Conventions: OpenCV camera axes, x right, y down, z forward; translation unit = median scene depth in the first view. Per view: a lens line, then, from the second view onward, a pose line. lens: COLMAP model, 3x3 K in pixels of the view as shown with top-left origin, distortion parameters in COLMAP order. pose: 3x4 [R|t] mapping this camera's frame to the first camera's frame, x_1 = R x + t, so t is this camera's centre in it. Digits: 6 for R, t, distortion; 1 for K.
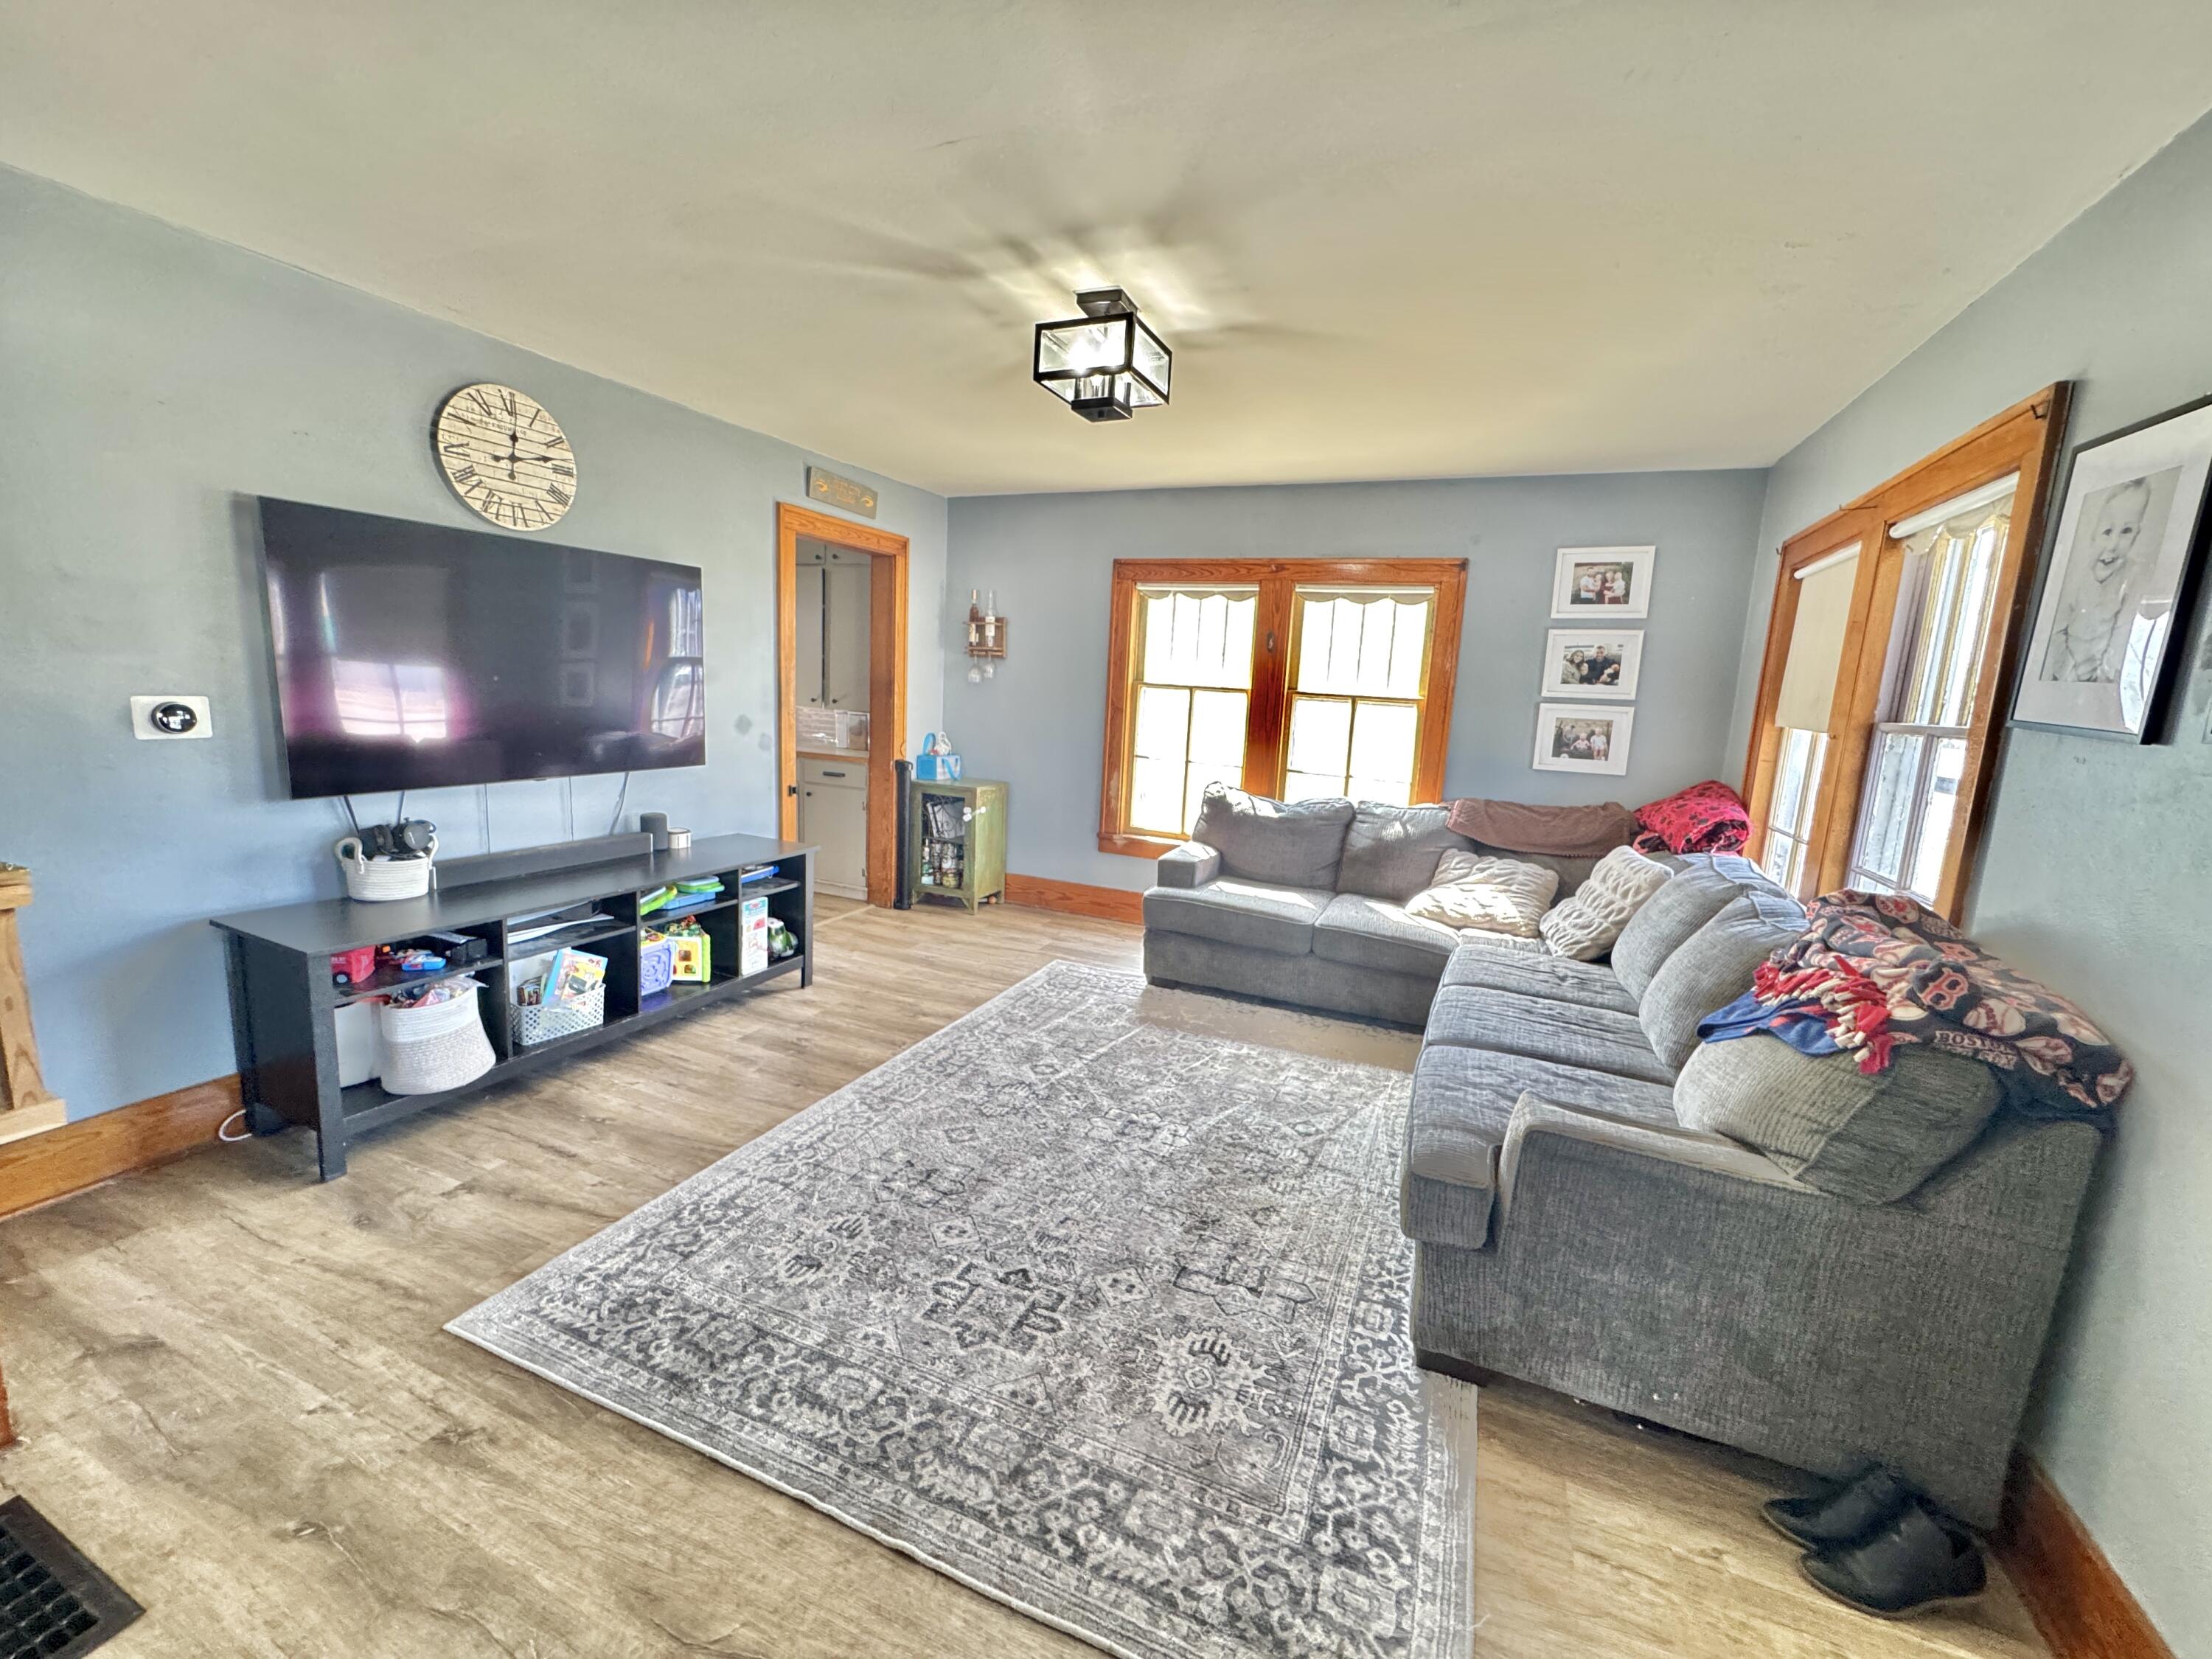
lens RADIAL K [[888.6, 0, 1111.0], [0, 888.6, 834.4], [0, 0, 1]] dist [-0.003045, -0.000342]
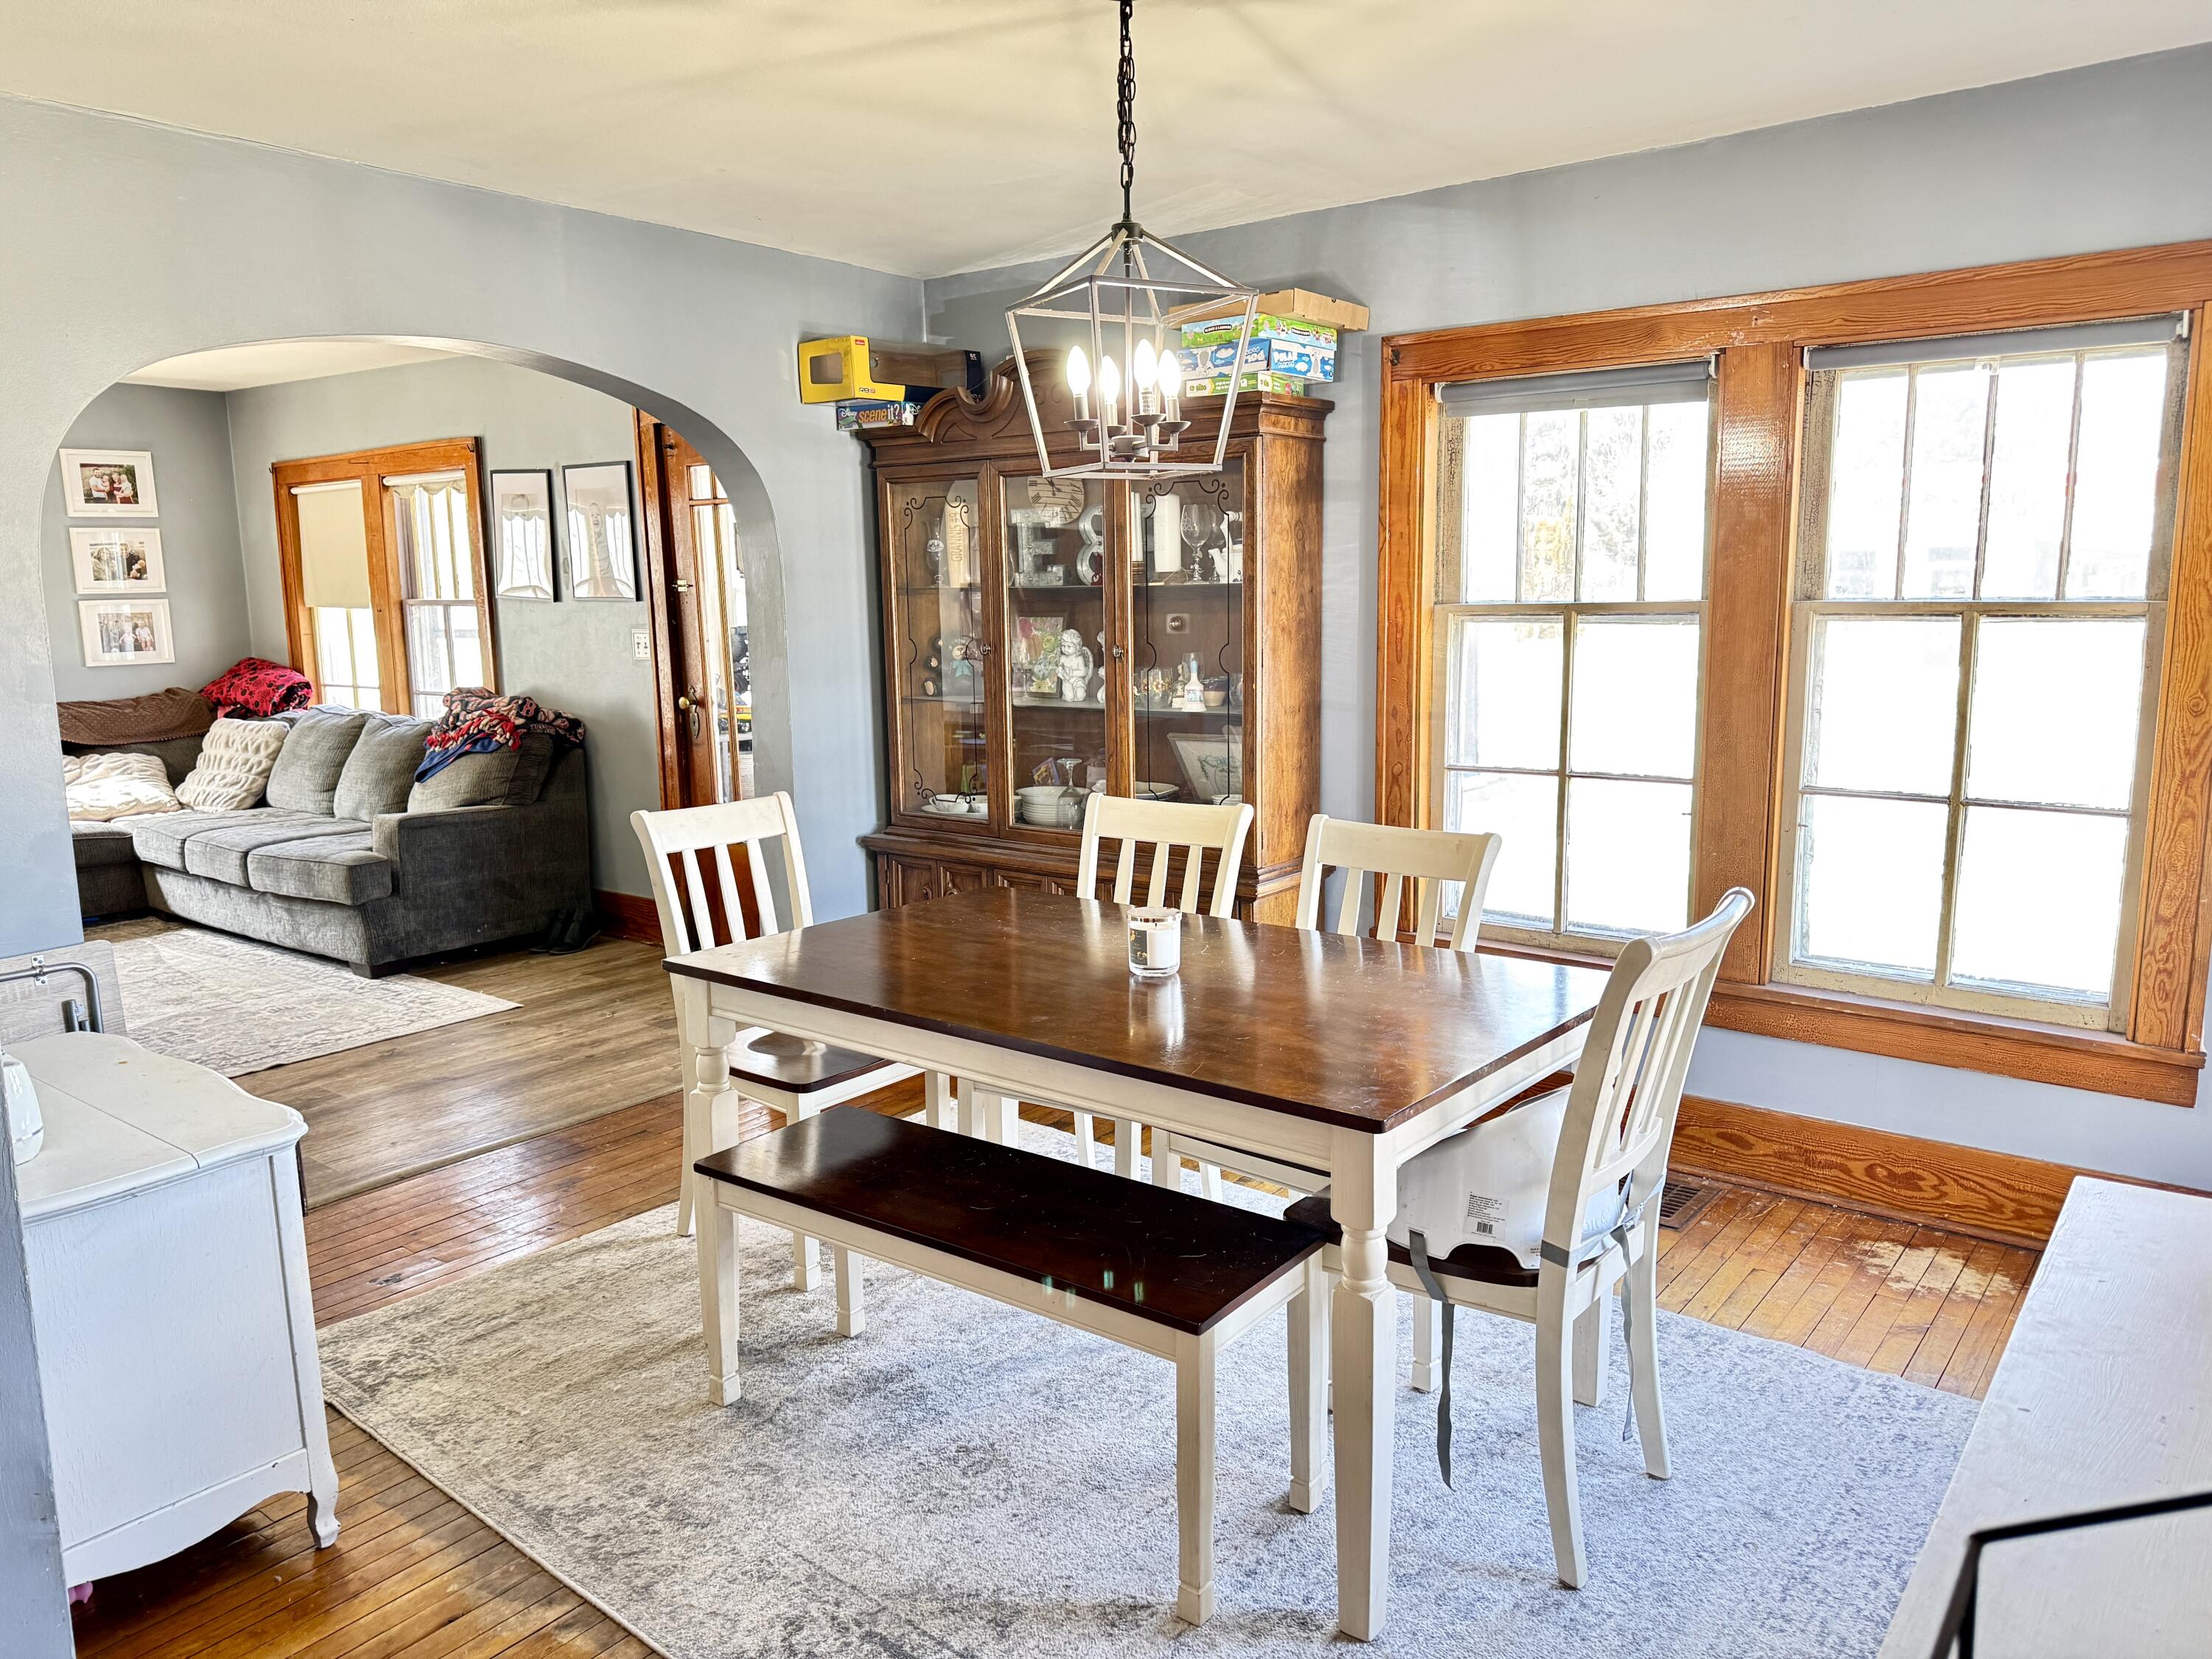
lens RADIAL K [[1559.0, 0, 1109.4], [0, 1559.0, 834.7], [0, 0, 1]] dist [0.001081, -0.000883]
pose [[0.248072, -0.202380, 0.947366, -1.117622], [0.183175, 0.970093, 0.159269, 0.049614], [-0.951266, 0.134024, 0.277724, -0.664058]]
